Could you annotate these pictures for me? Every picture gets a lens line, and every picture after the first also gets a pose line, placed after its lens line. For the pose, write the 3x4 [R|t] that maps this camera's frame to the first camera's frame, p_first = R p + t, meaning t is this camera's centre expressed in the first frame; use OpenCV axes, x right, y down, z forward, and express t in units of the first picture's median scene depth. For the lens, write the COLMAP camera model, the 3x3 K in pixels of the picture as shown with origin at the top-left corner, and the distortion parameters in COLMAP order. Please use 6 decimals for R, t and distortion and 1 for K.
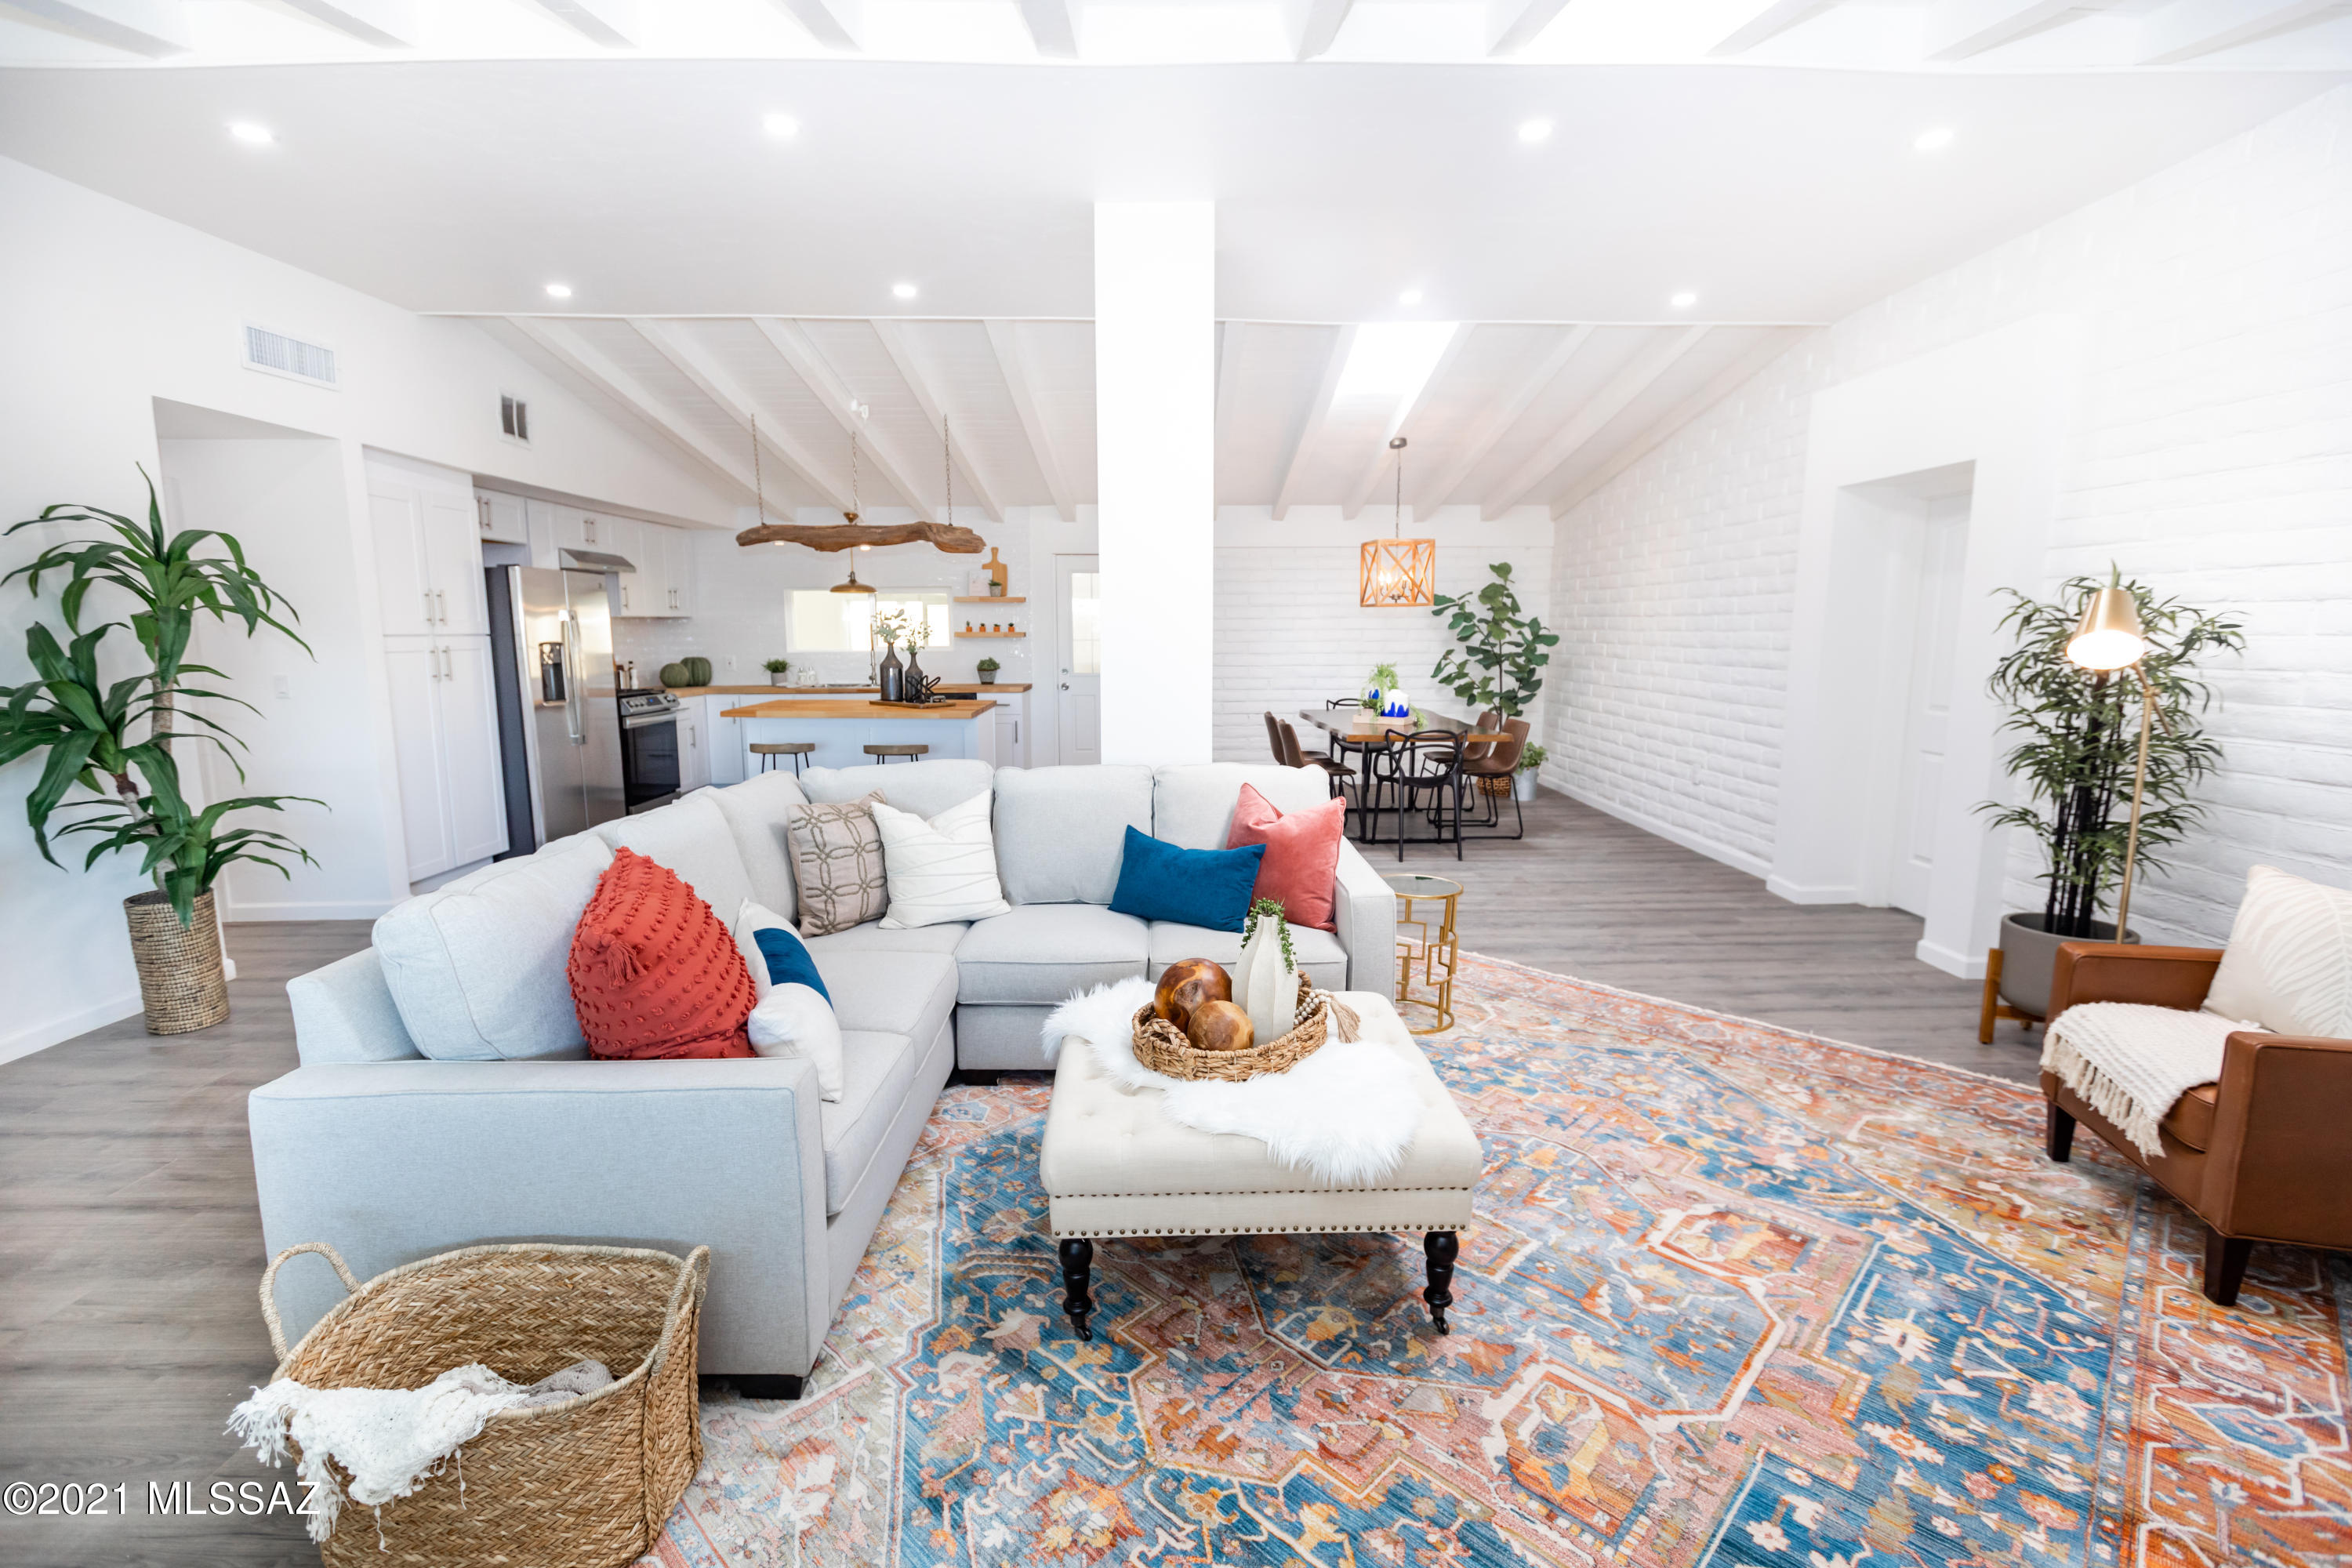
lens RADIAL K [[1044.2, 0, 1173.7], [0, 1044.2, 780.9], [0, 0, 1]] dist [-0.002043, 0.000042]
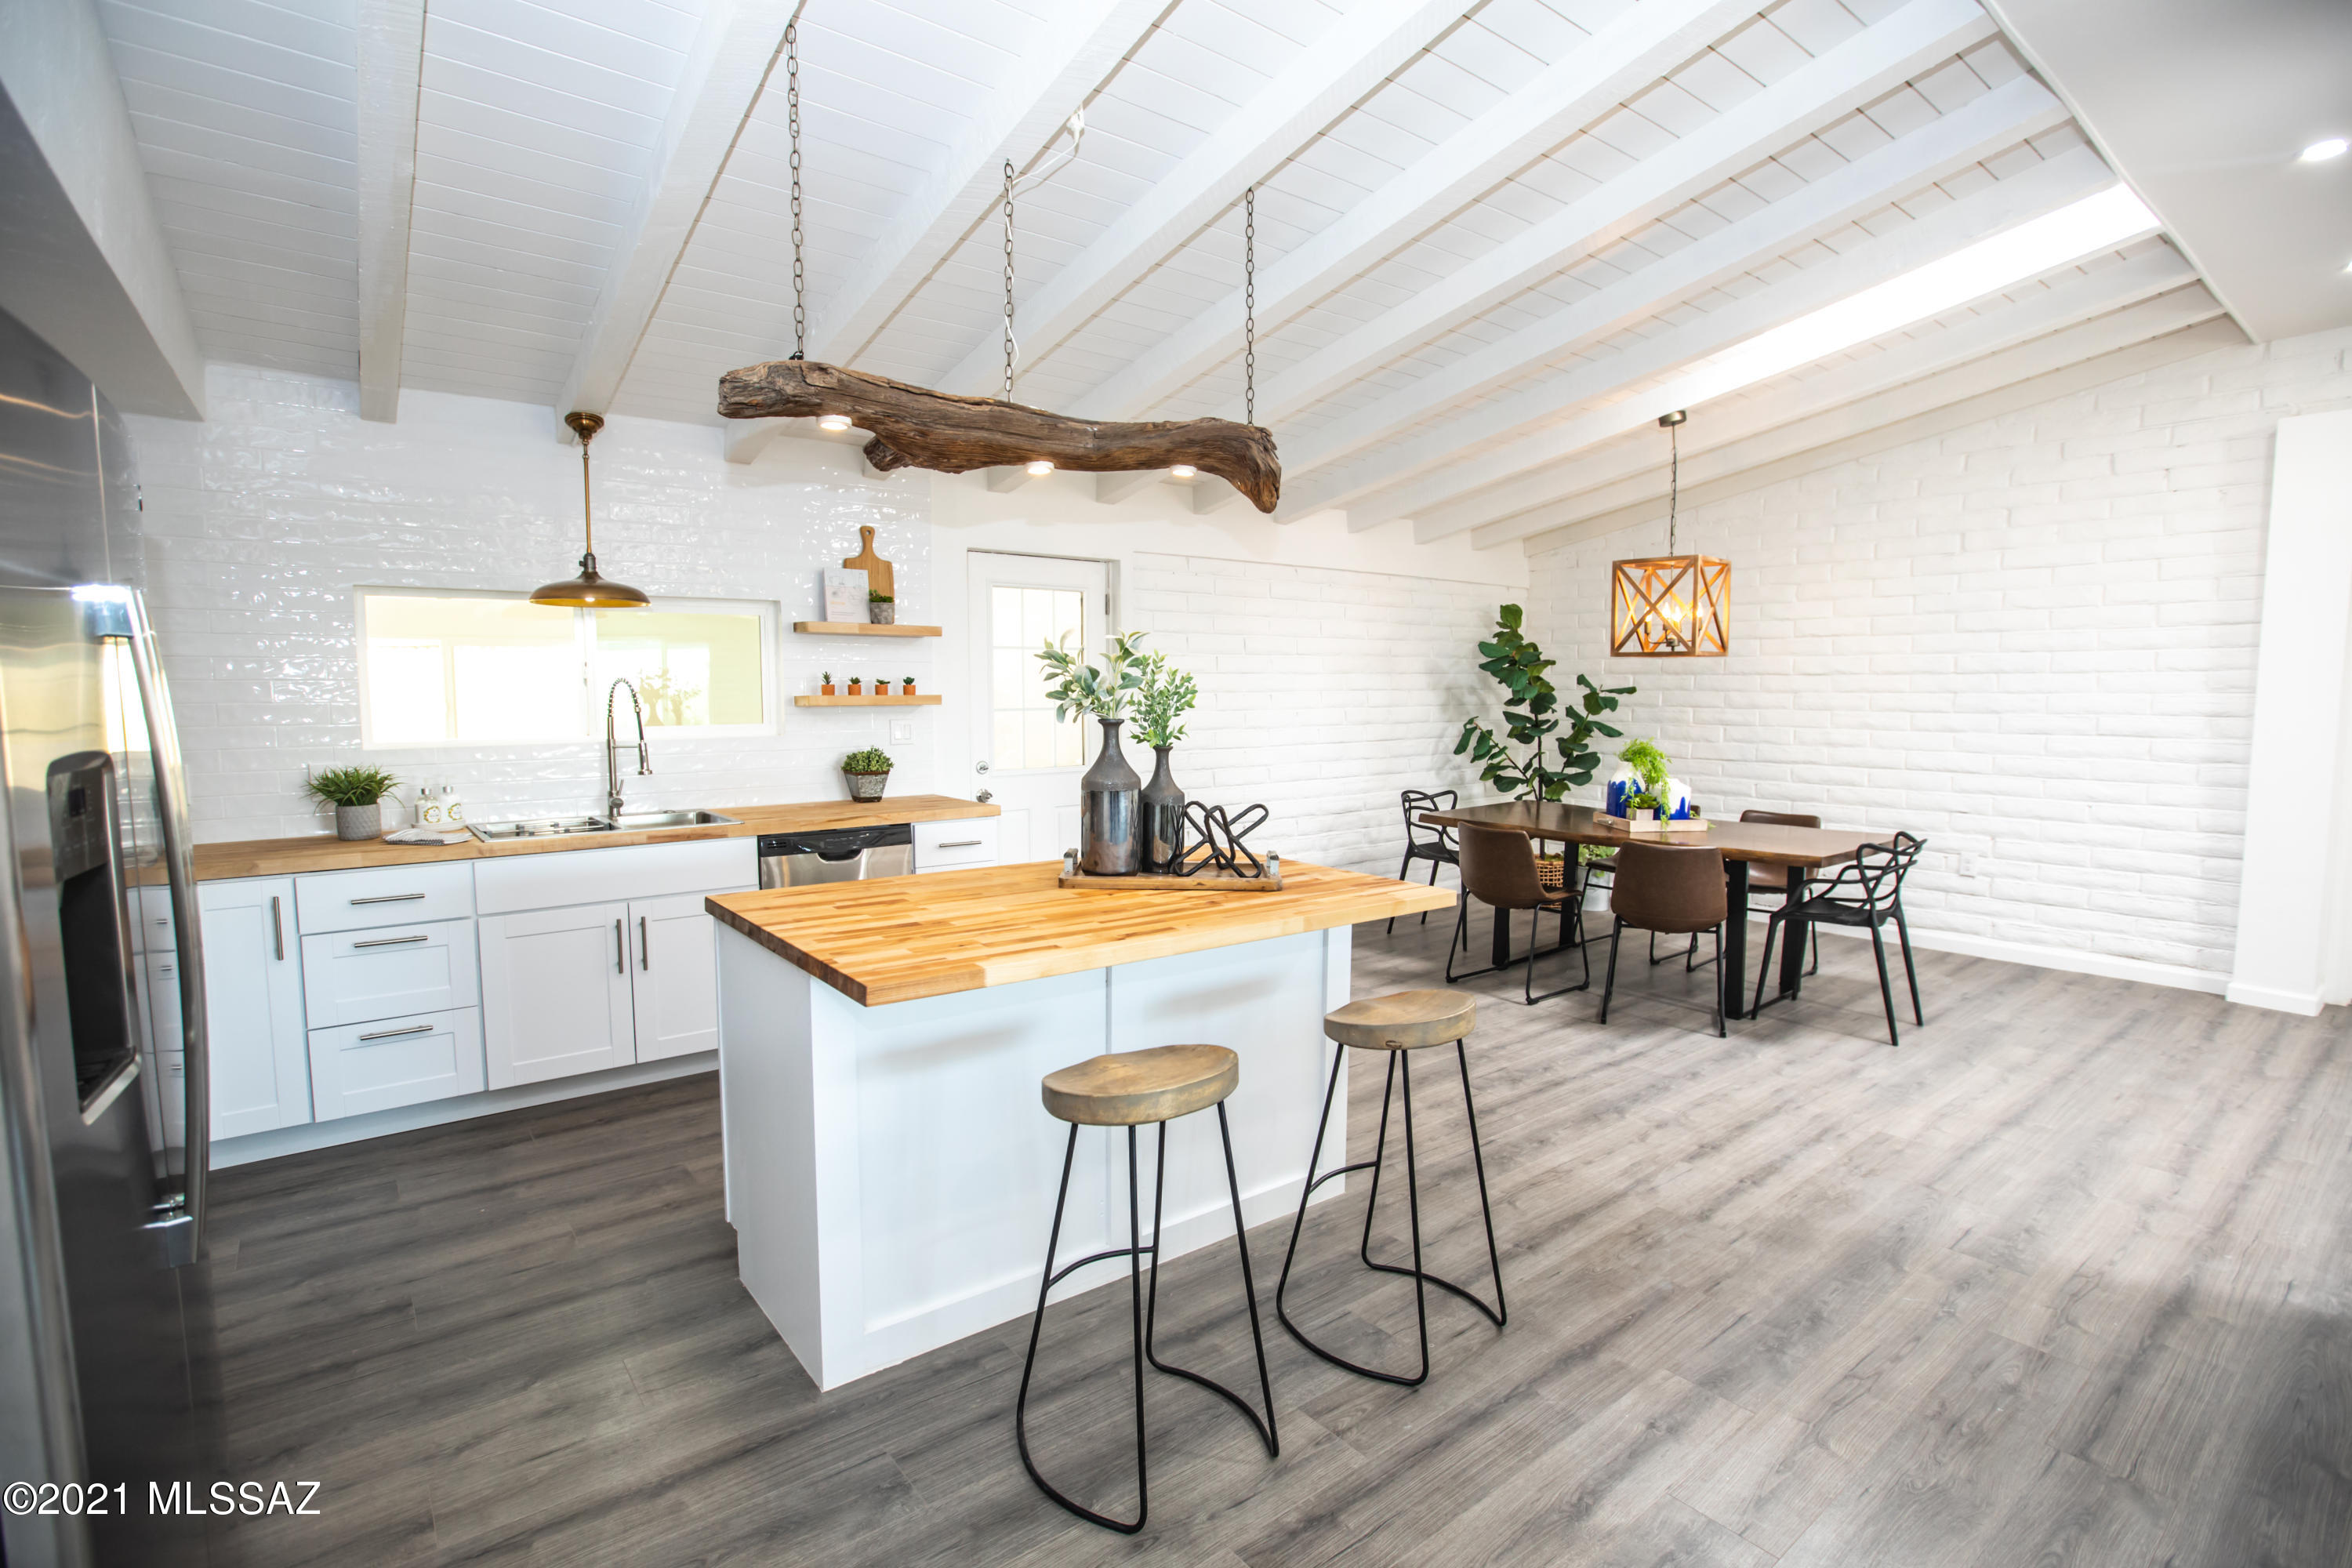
lens RADIAL K [[1105.4, 0, 1176.0], [0, 1105.4, 784.0], [0, 0, 1]] dist [-0.055081, 0.012075]
pose [[0.794424, -0.051444, 0.605181, -0.633155], [0.088083, 0.995631, -0.030993, -0.121620], [-0.600942, 0.077928, 0.795485, 0.848659]]
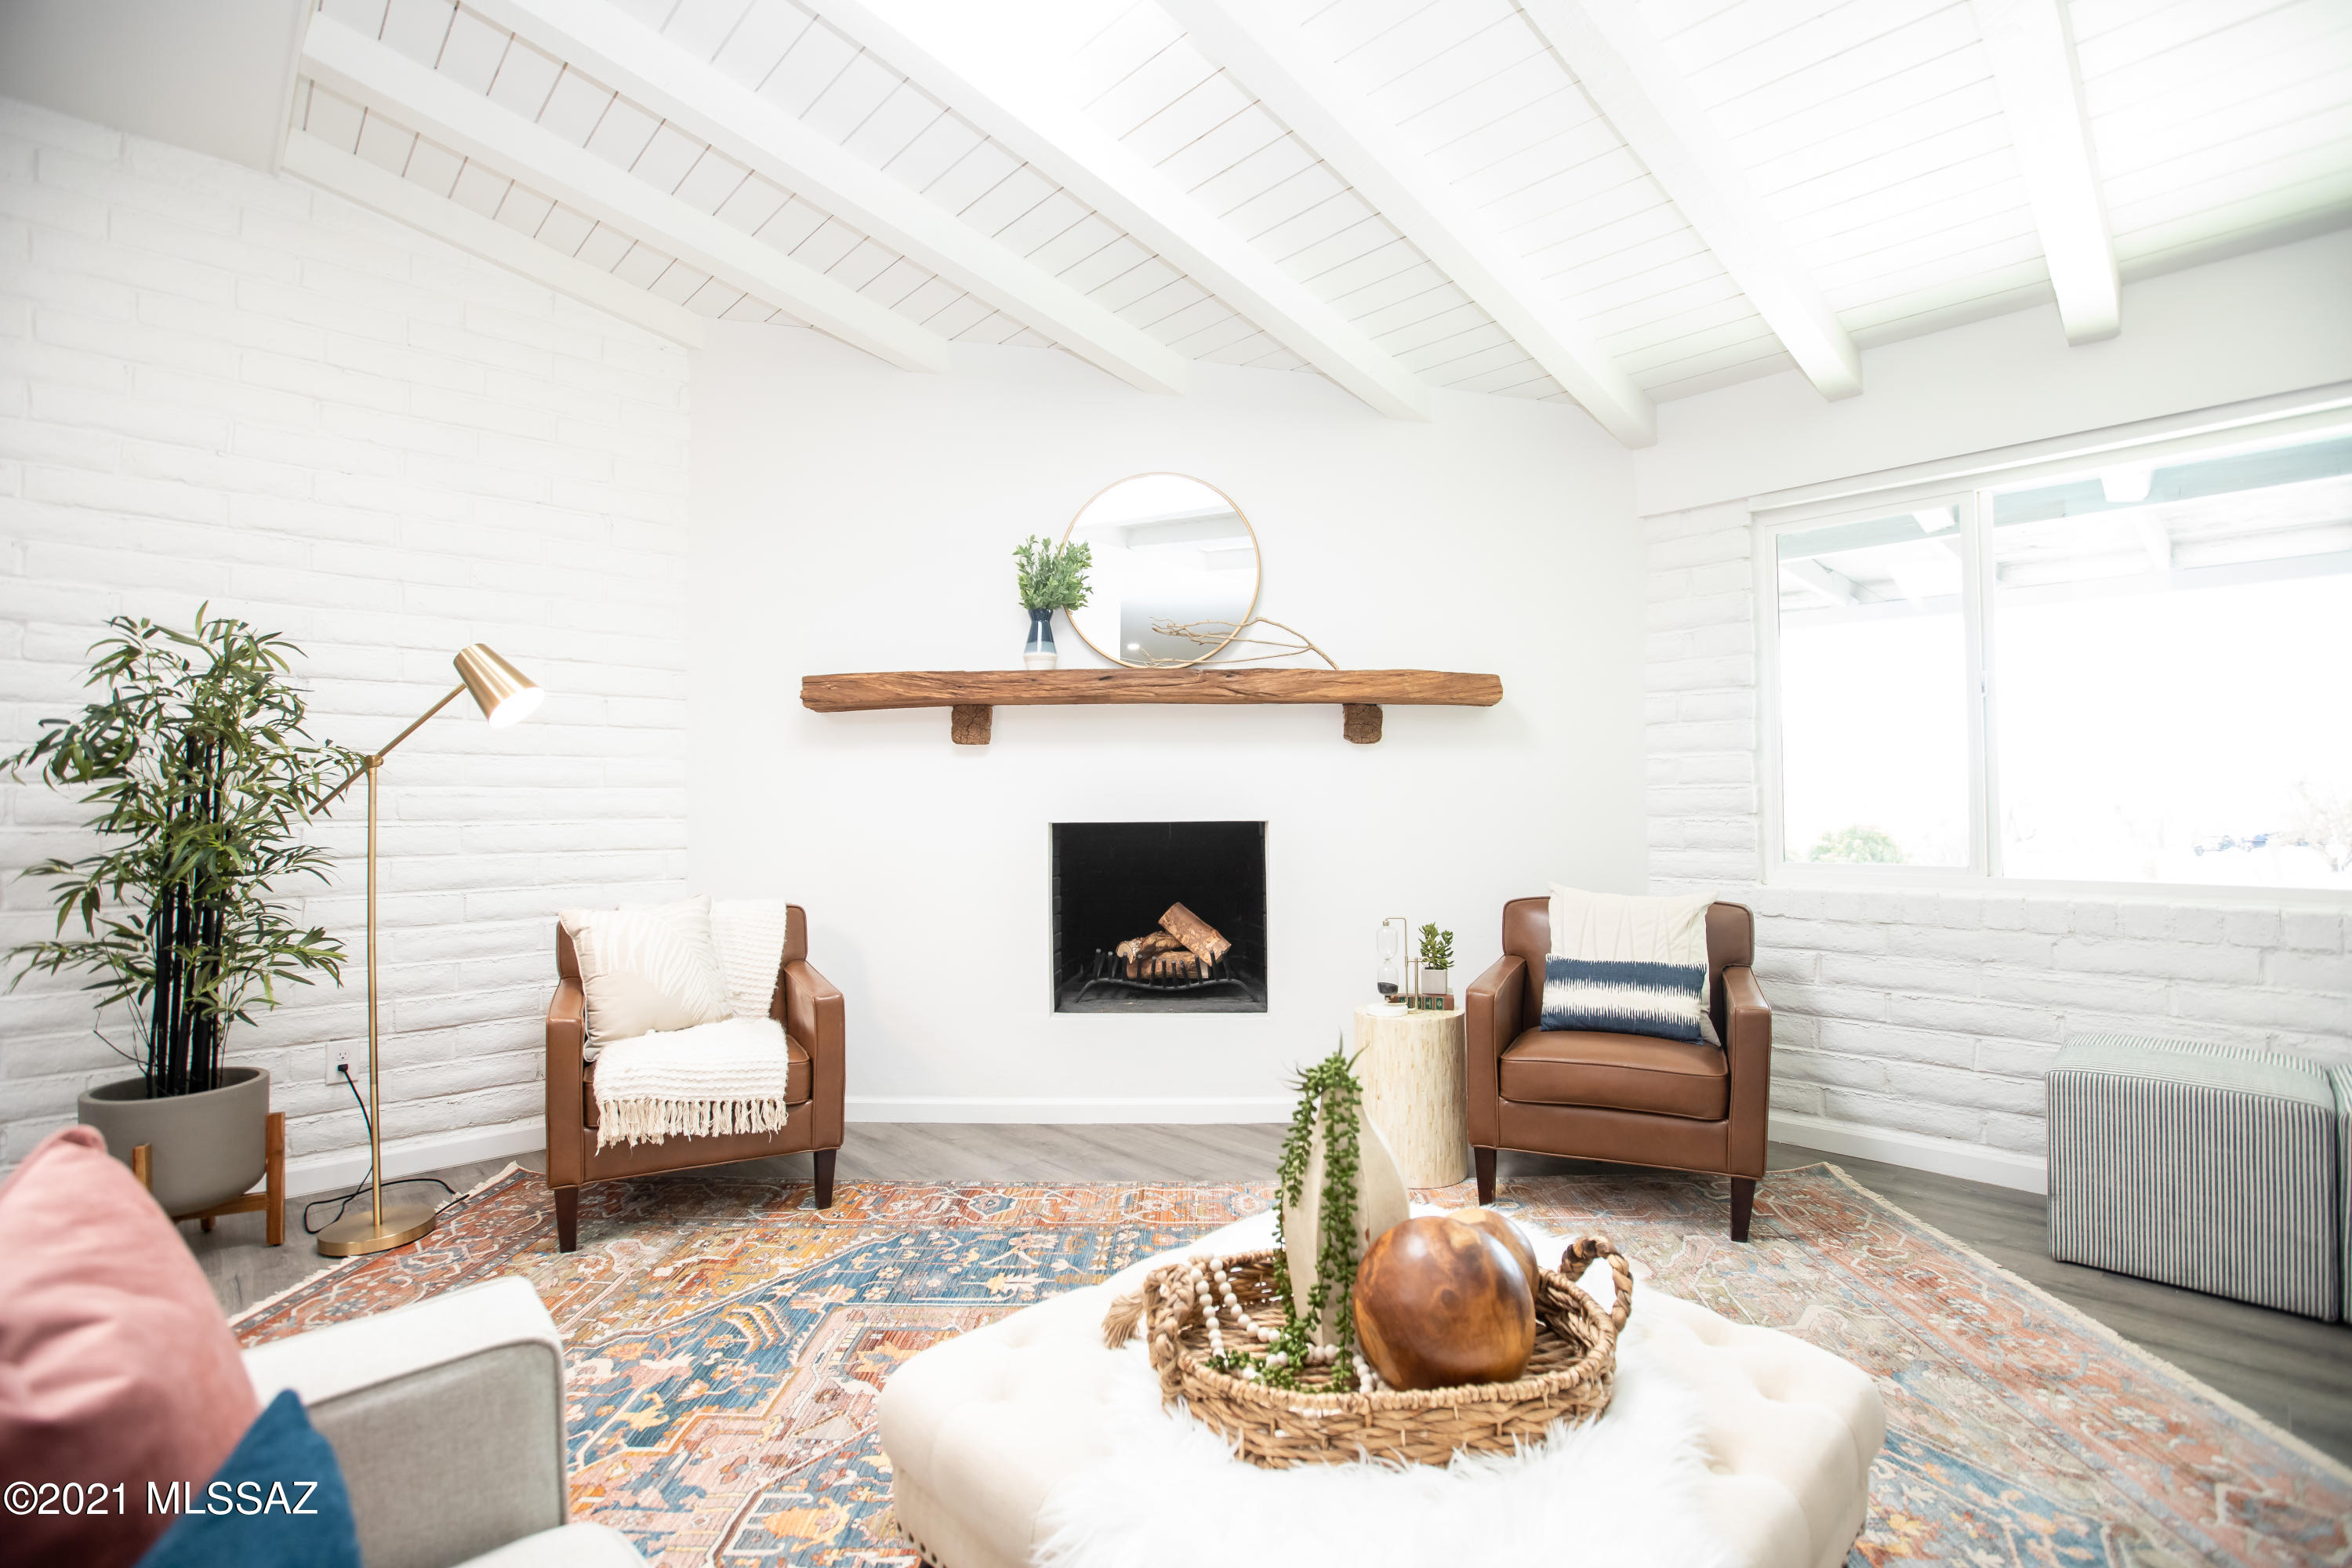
lens RADIAL K [[1071.6, 0, 1174.0], [0, 1071.6, 782.6], [0, 0, 1]] dist [-0.052648, 0.020859]
pose [[-0.680018, 0.021755, 0.732873, -0.109949], [0.116229, 0.990119, 0.078455, -0.031245], [-0.723924, 0.138531, -0.675827, 0.614265]]
